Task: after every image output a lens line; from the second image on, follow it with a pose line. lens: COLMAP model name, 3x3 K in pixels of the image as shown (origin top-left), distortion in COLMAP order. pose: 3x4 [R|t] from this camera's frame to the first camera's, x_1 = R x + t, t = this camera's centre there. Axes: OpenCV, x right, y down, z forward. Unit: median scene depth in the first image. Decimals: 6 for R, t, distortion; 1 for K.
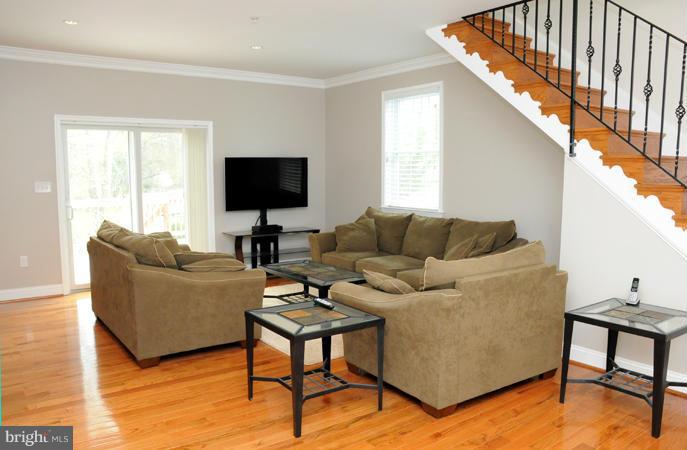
lens RADIAL K [[535.9, 0, 343.0], [0, 535.9, 239.5], [0, 0, 1]] dist [-0.160709, 0.114289]
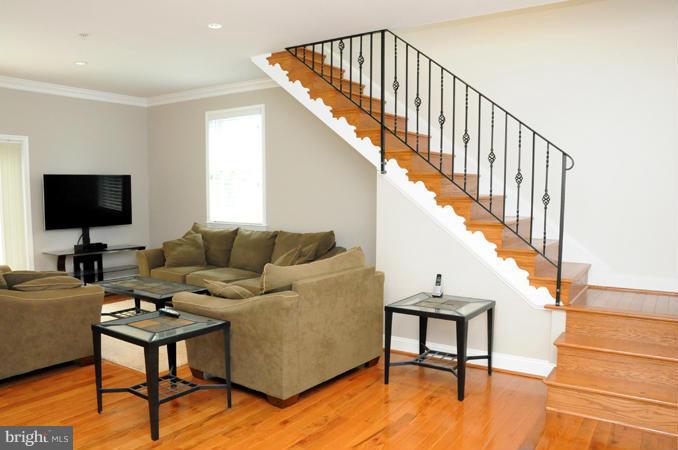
lens RADIAL K [[526.2, 0, 339.0], [0, 526.2, 238.5], [0, 0, 1]] dist [-0.165541, 0.120873]
pose [[0.940681, -0.029271, 0.338028, -0.053932], [0.040266, 0.998862, -0.025559, 0.011722], [-0.336895, 0.037654, 0.940789, -0.066267]]
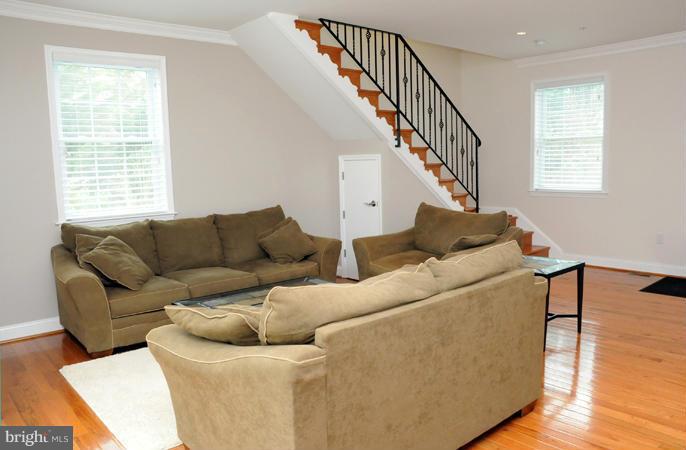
lens RADIAL K [[523.3, 0, 313.1], [0, 523.3, 225.5], [0, 0, 1]] dist [-0.044042, -0.001573]
pose [[-0.046072, -0.104094, 0.993500, -1.055559], [0.159501, 0.981029, 0.110184, -0.141083], [-0.986122, 0.163541, -0.028595, 1.302384]]
